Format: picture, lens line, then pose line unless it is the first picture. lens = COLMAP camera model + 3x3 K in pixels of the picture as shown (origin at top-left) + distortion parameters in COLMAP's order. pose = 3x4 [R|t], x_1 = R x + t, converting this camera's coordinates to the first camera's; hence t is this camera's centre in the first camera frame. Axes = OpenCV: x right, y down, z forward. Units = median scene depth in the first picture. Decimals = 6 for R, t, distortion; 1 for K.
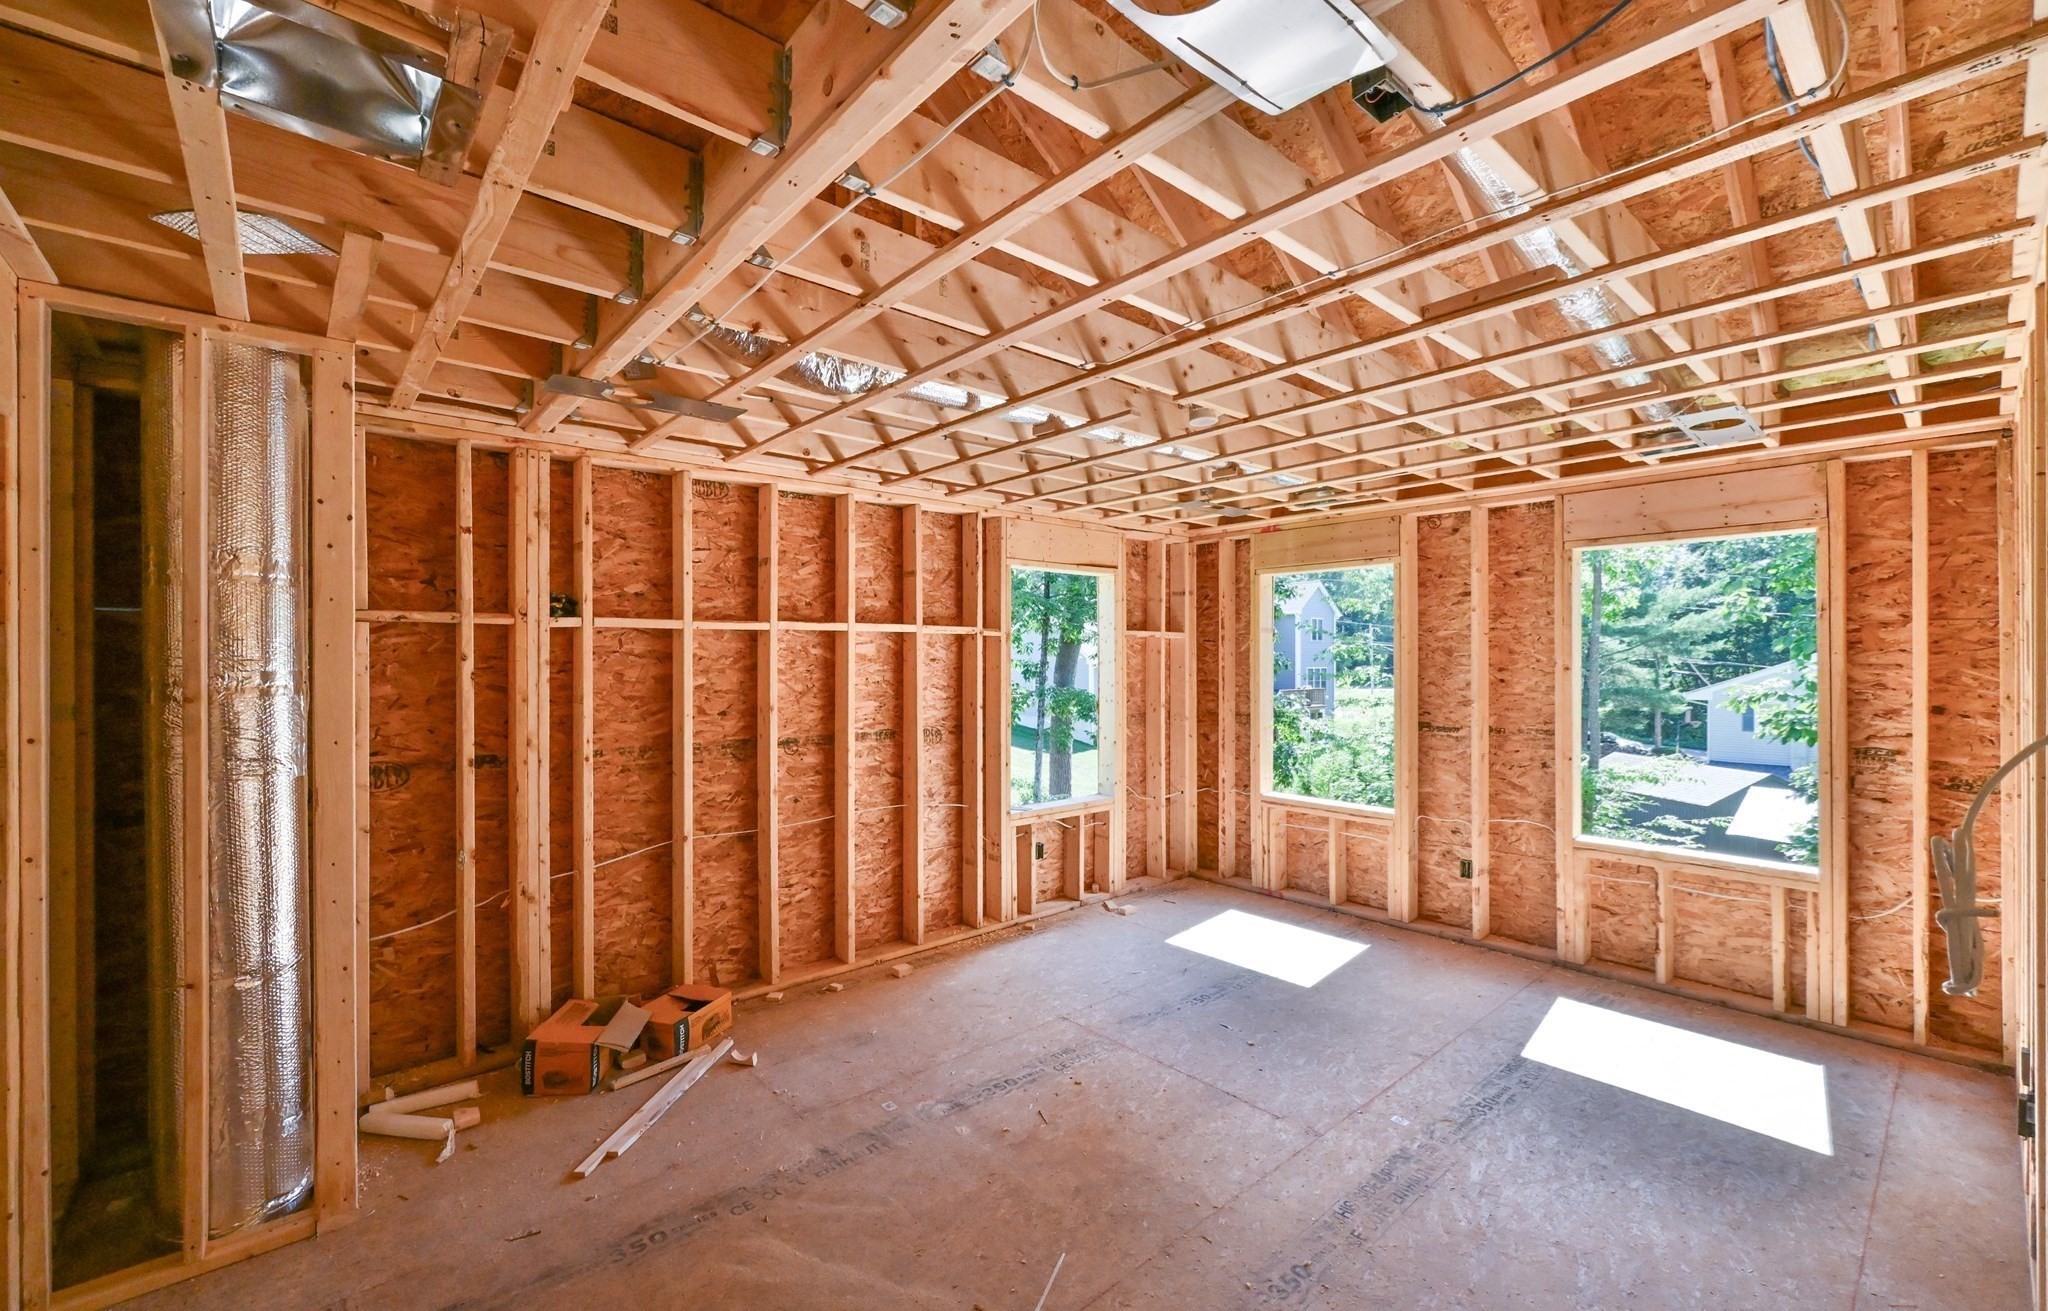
lens RADIAL K [[828.3, 0, 1020.7], [0, 828.3, 657.0], [0, 0, 1]] dist [0.000173, -0.000013]
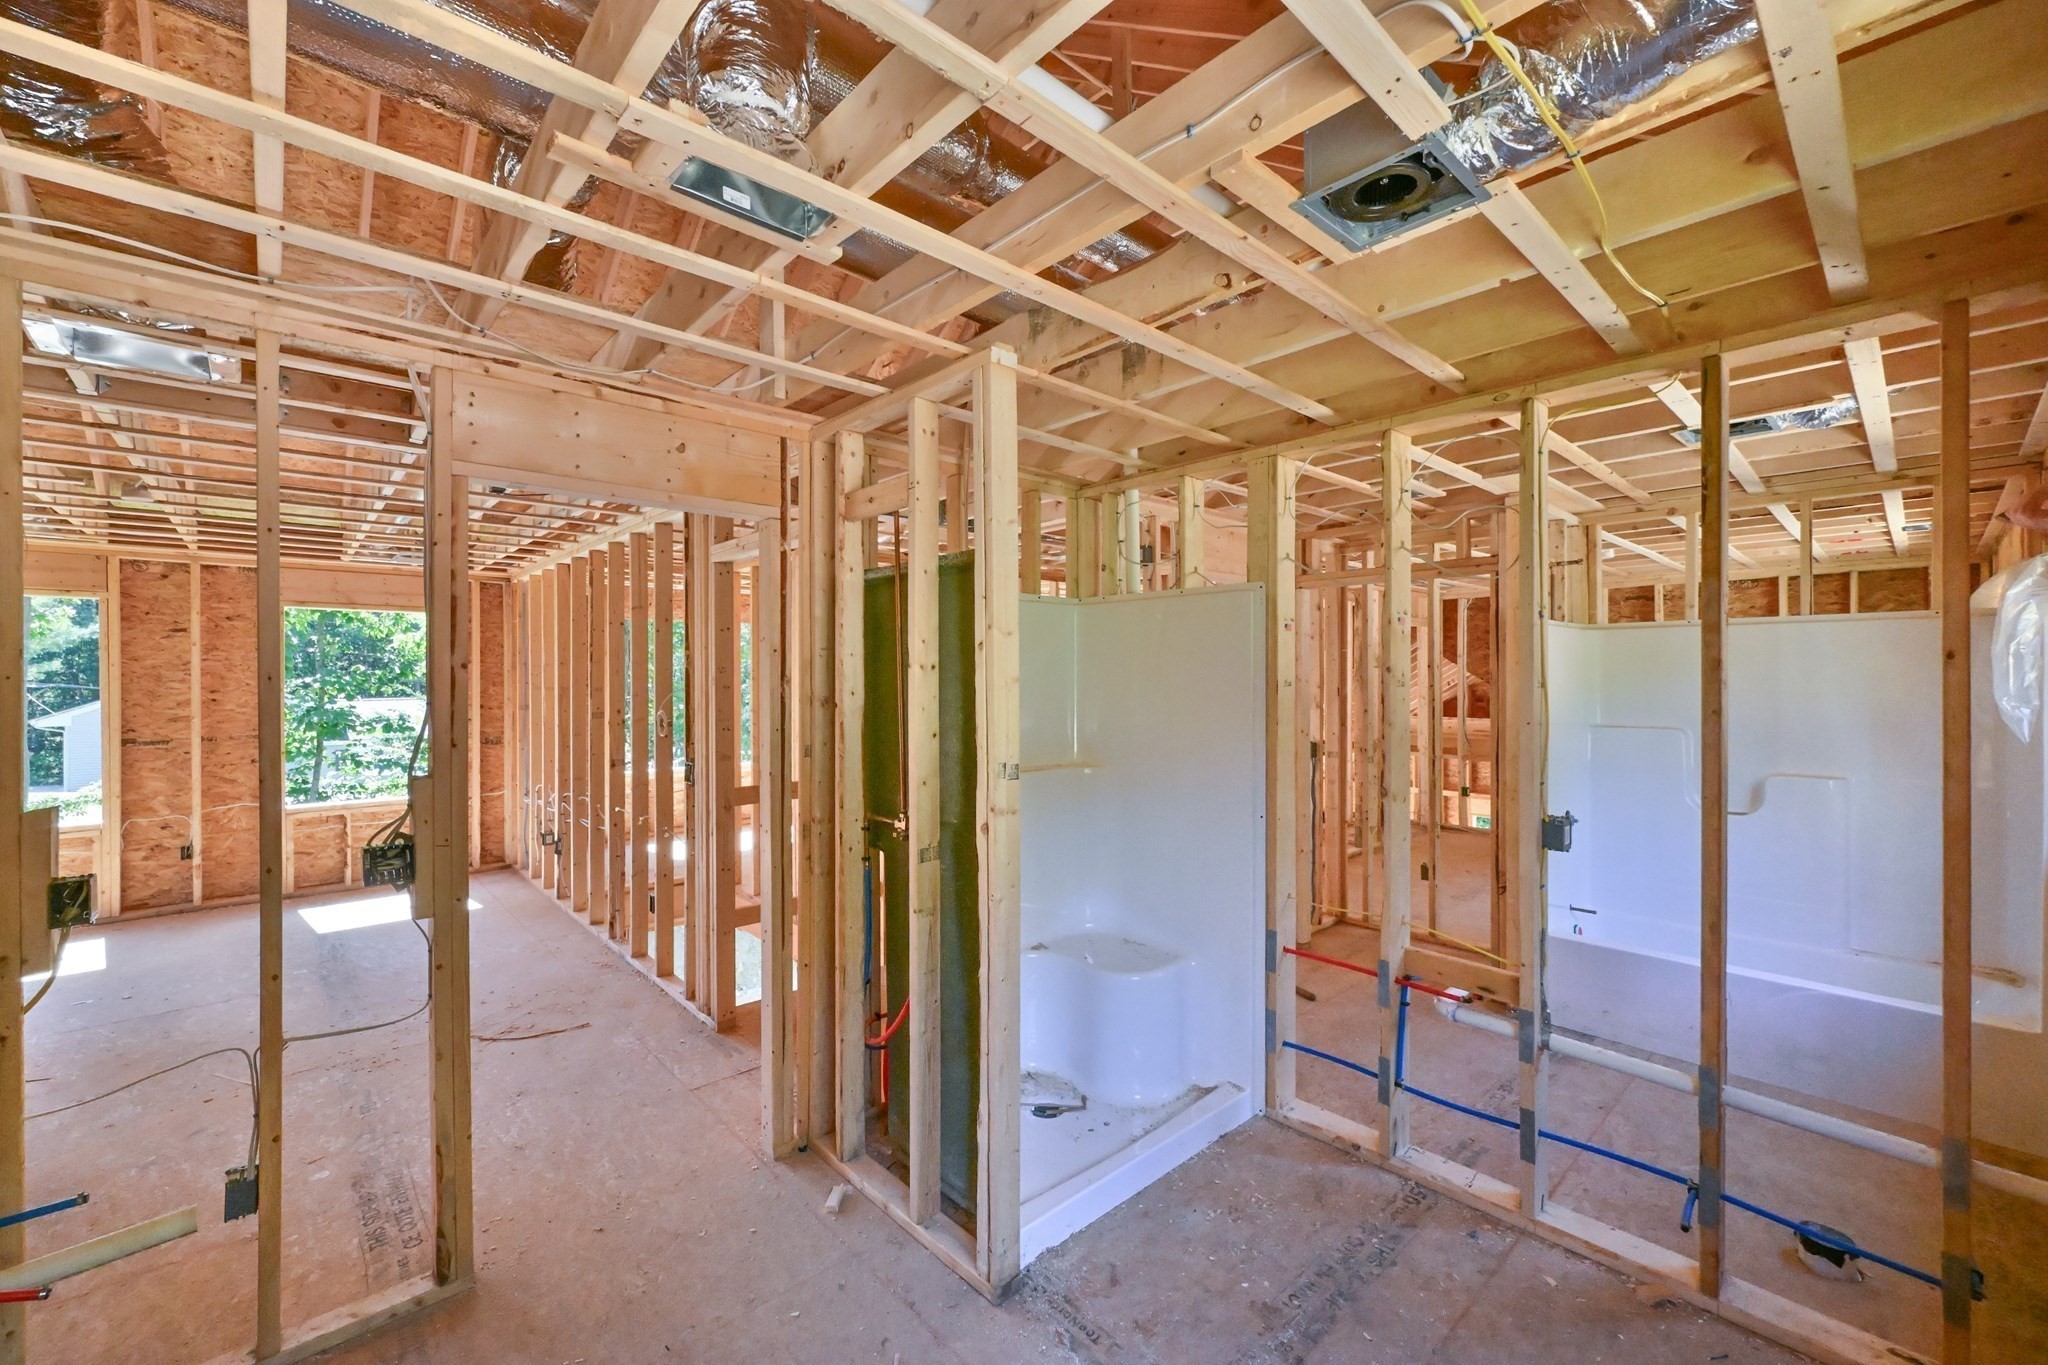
lens RADIAL K [[822.1, 0, 1021.7], [0, 822.1, 678.0], [0, 0, 1]] dist [-0.001117, -0.000384]
pose [[-0.023975, -0.001014, 0.999712, -0.717914], [0.001769, 0.999998, 0.001057, -0.005037], [-0.999711, 0.001794, -0.023973, -0.222096]]
